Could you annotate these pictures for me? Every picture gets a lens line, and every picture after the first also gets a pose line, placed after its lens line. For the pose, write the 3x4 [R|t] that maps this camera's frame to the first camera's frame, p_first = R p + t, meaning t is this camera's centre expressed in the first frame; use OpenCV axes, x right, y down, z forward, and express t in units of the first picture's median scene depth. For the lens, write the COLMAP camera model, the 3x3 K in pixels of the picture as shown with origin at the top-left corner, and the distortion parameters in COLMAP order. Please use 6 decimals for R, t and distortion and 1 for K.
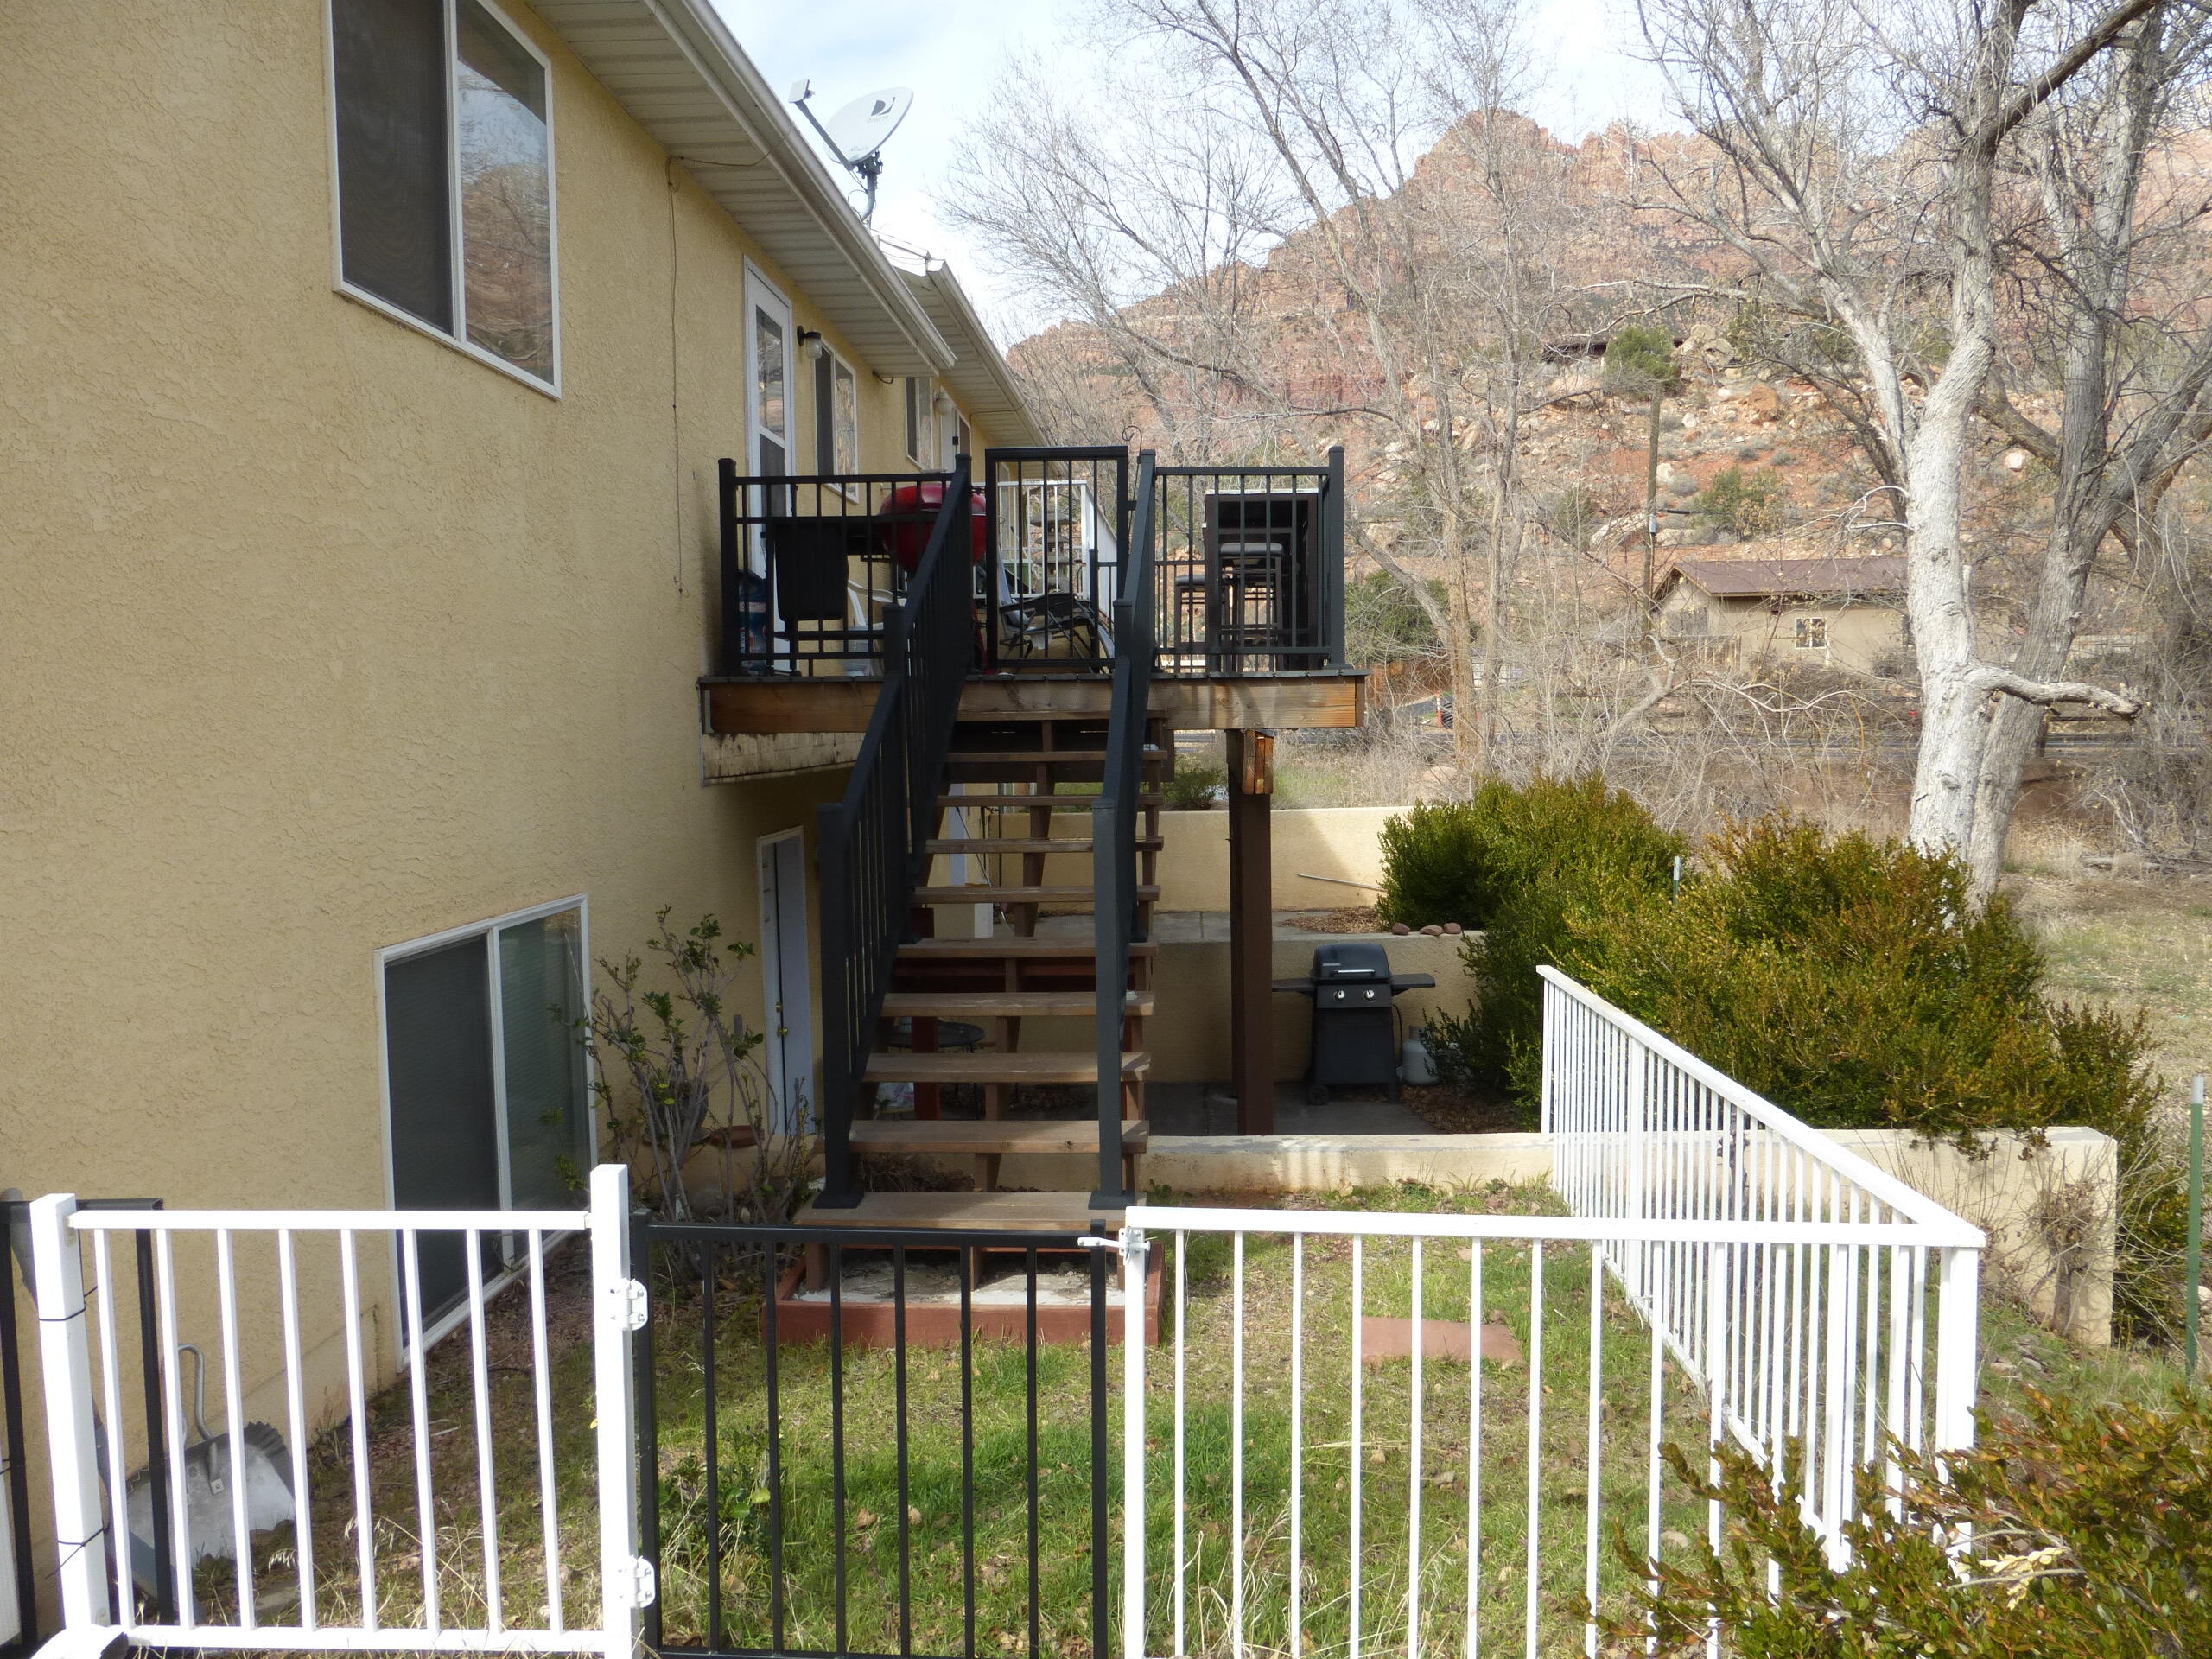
lens RADIAL K [[1605.6, 0, 1124.9], [0, 1605.6, 829.8], [0, 0, 1]] dist [-0.017807, 0.000821]
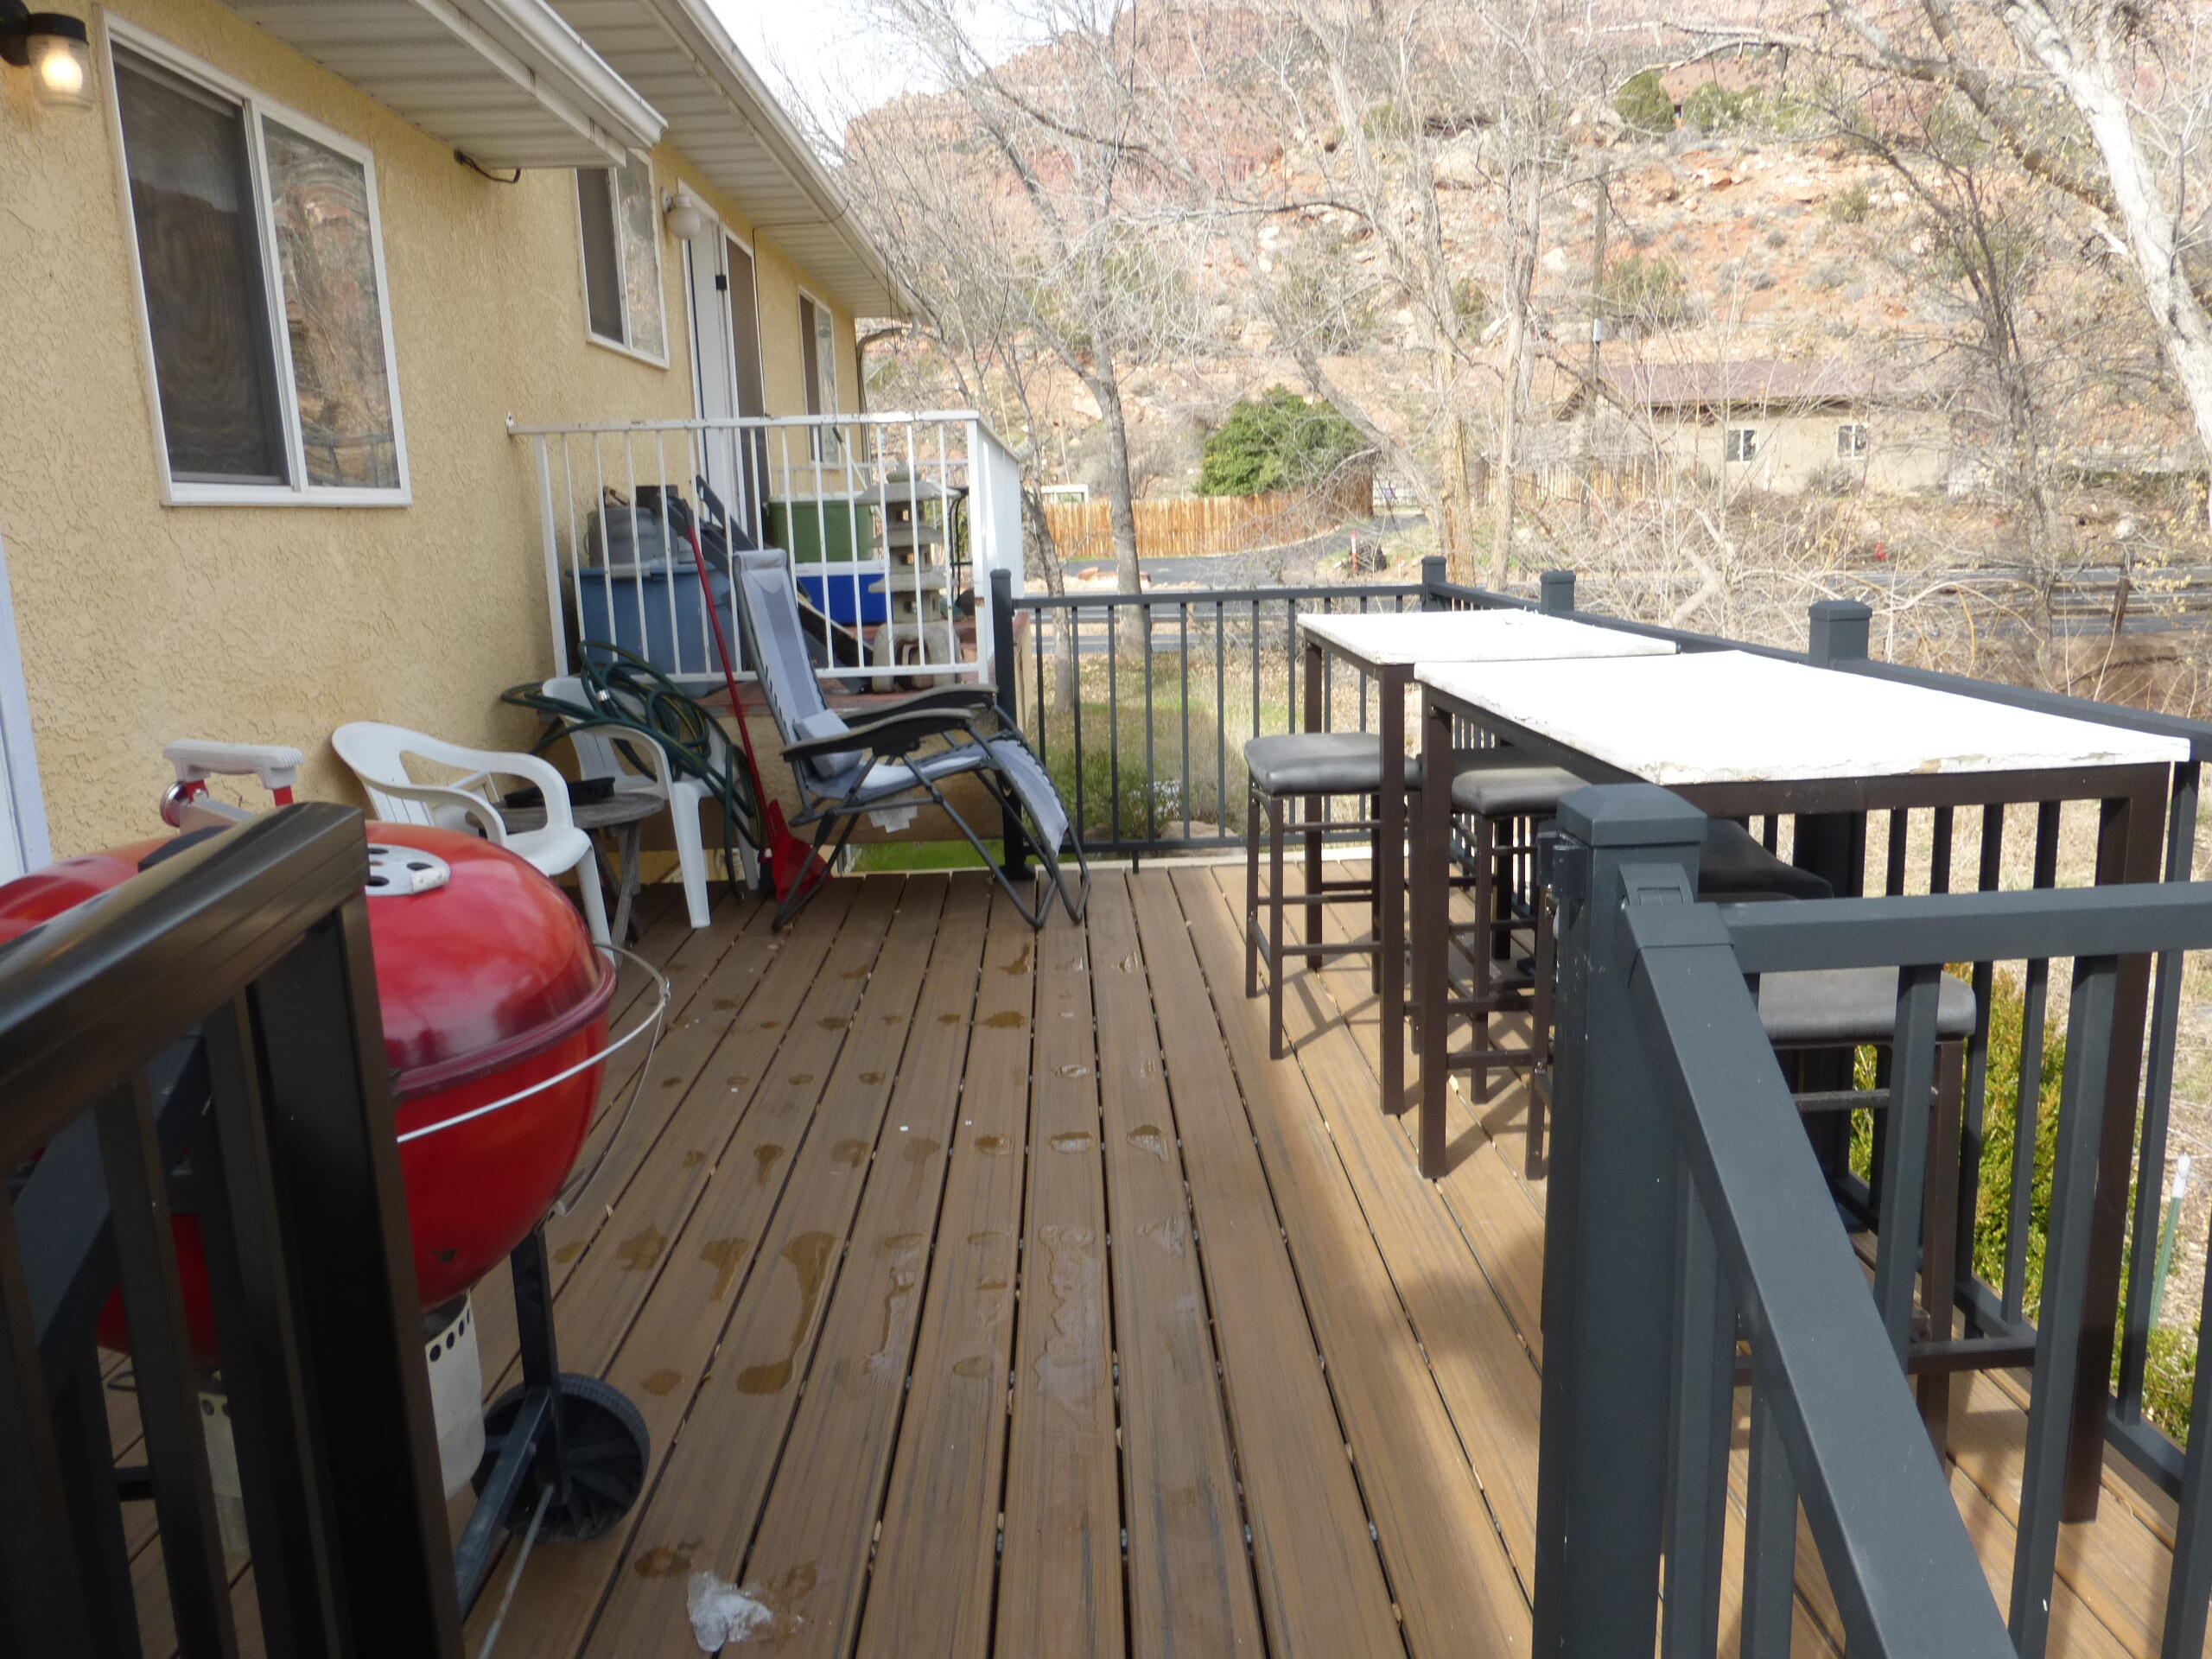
lens RADIAL K [[1605.6, 0, 1099.8], [0, 1605.6, 820.3], [0, 0, 1]] dist [-0.017807, 0.000821]
pose [[0.997101, -0.029278, 0.070230, -0.010760], [0.020649, 0.992488, 0.120585, -0.067569], [-0.073233, -0.118786, 0.990216, 0.233344]]
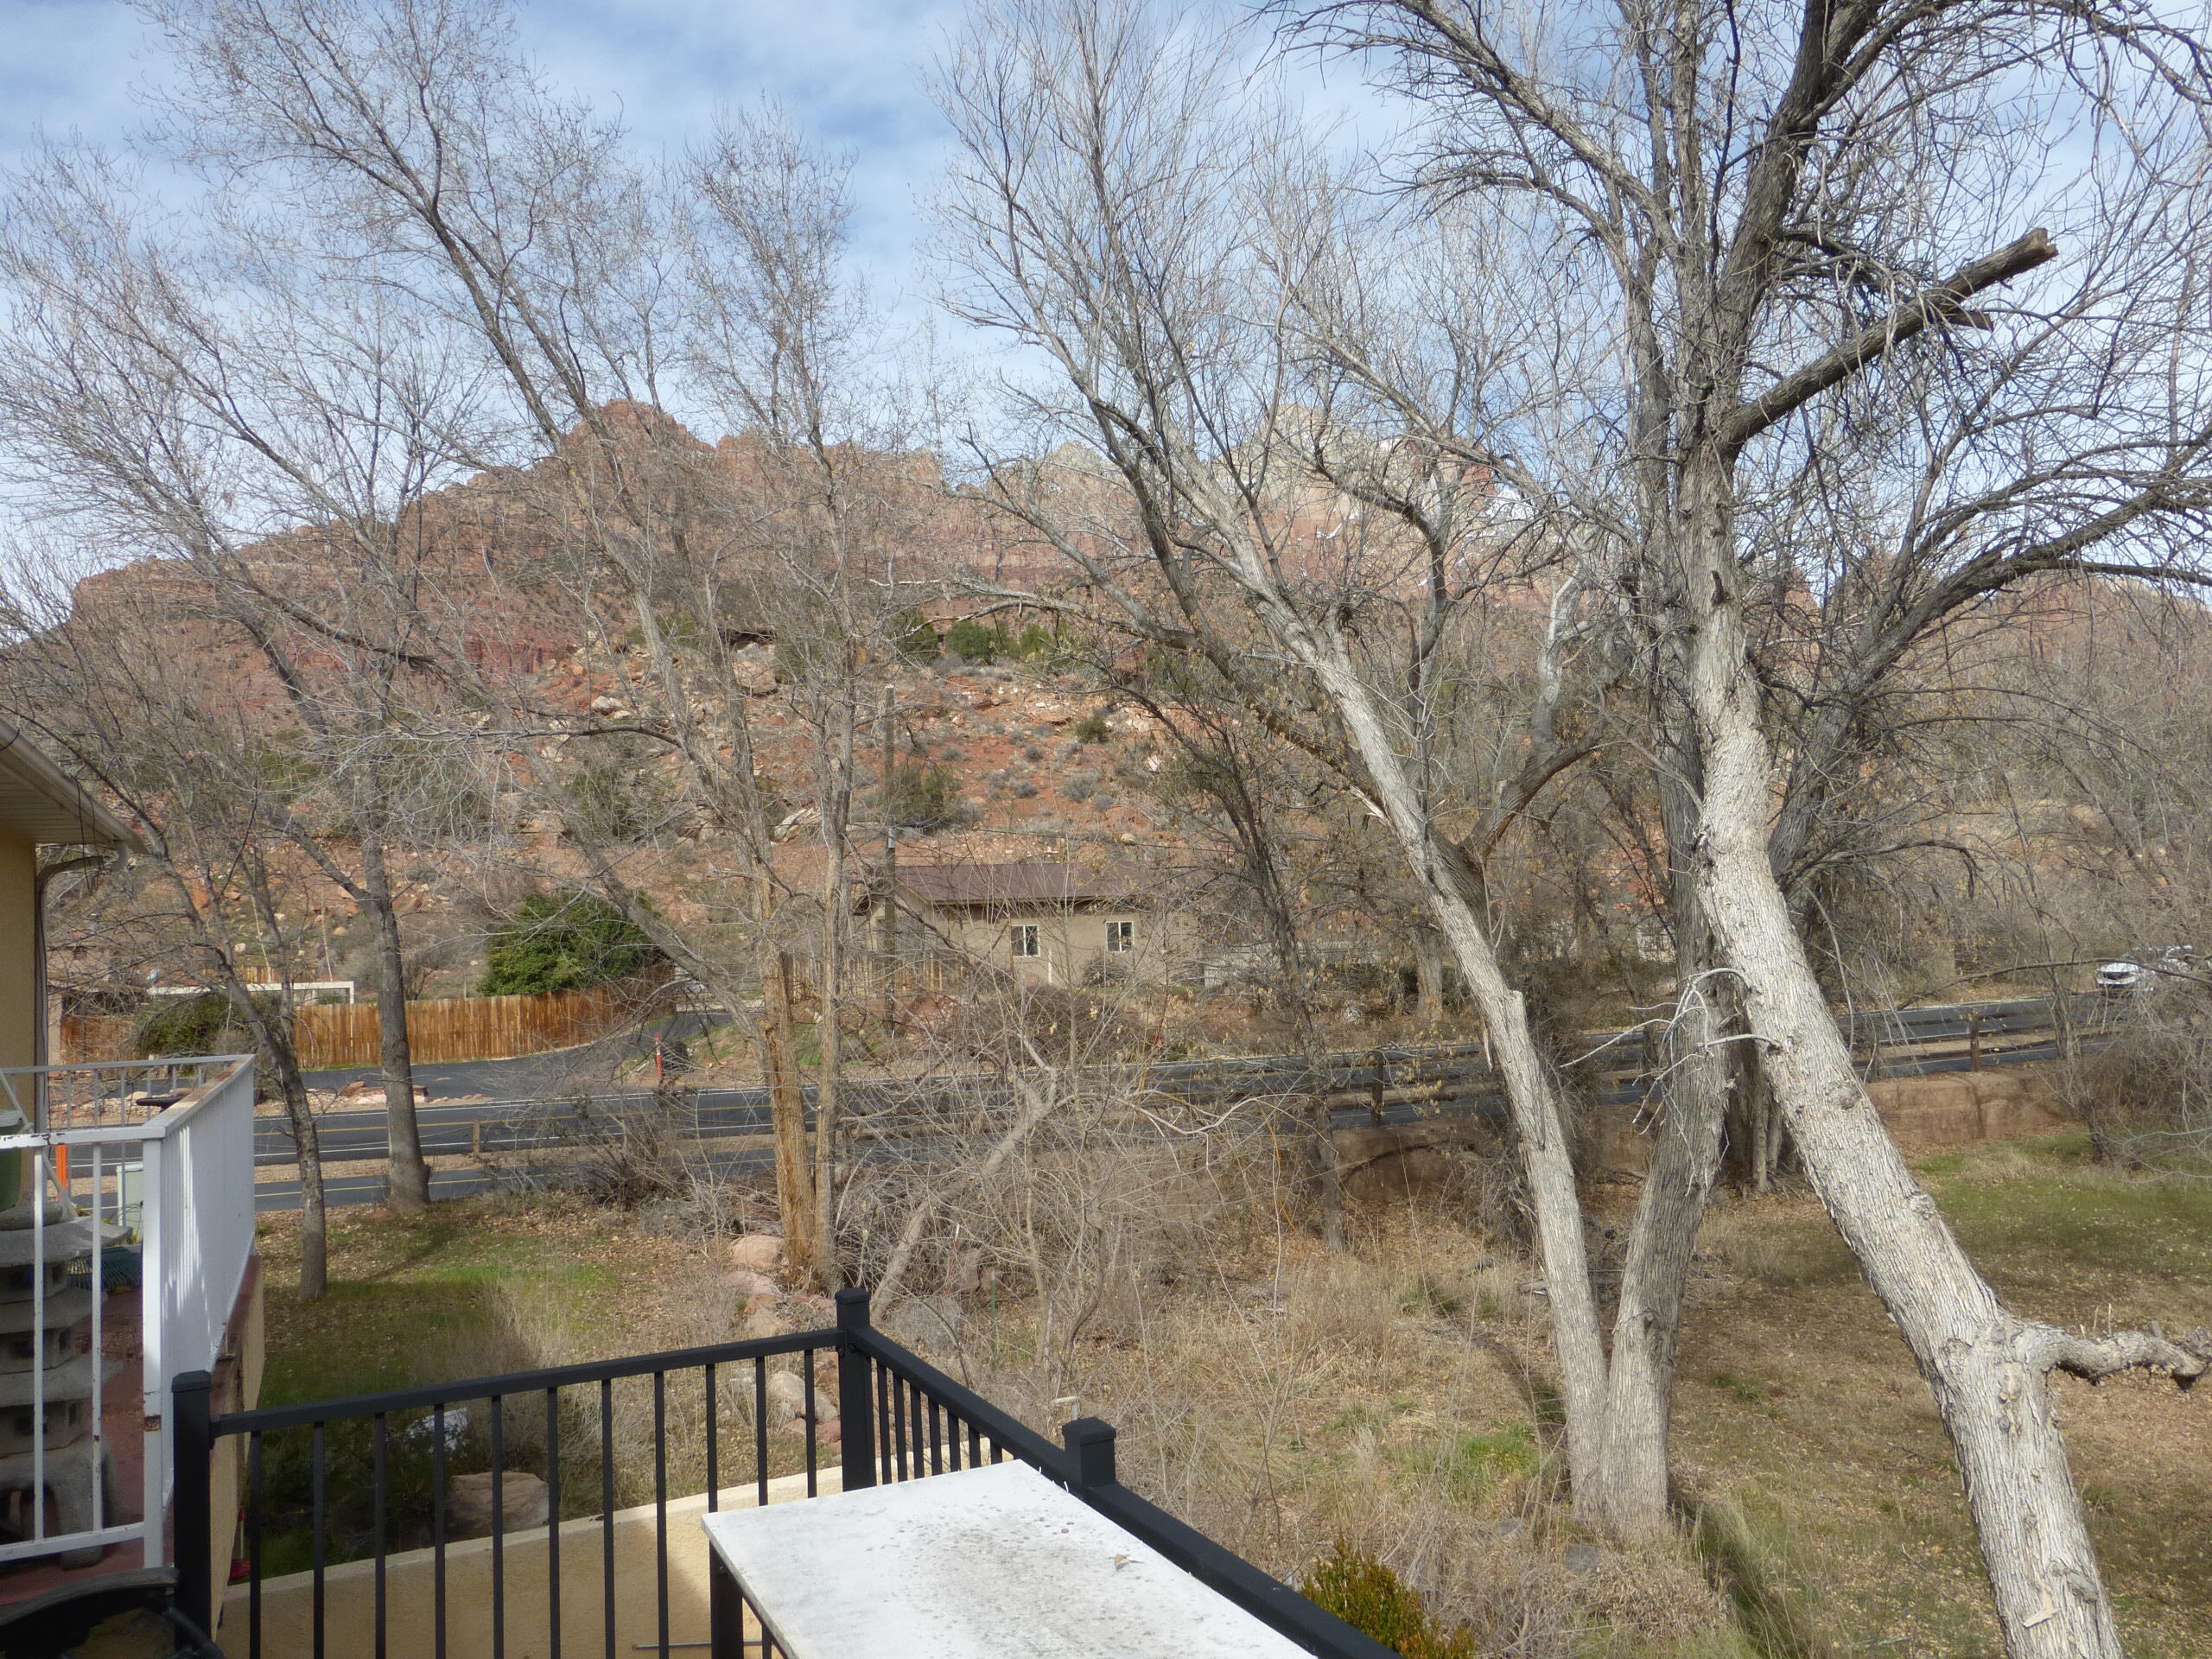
lens RADIAL K [[1605.6, 0, 1099.5], [0, 1605.6, 837.5], [0, 0, 1]] dist [-0.017807, 0.000821]
pose [[0.876224, 0.014927, 0.481674, -0.006787], [0.062970, 0.987404, -0.145149, -0.091845], [-0.477773, 0.157514, 0.864247, 0.282075]]
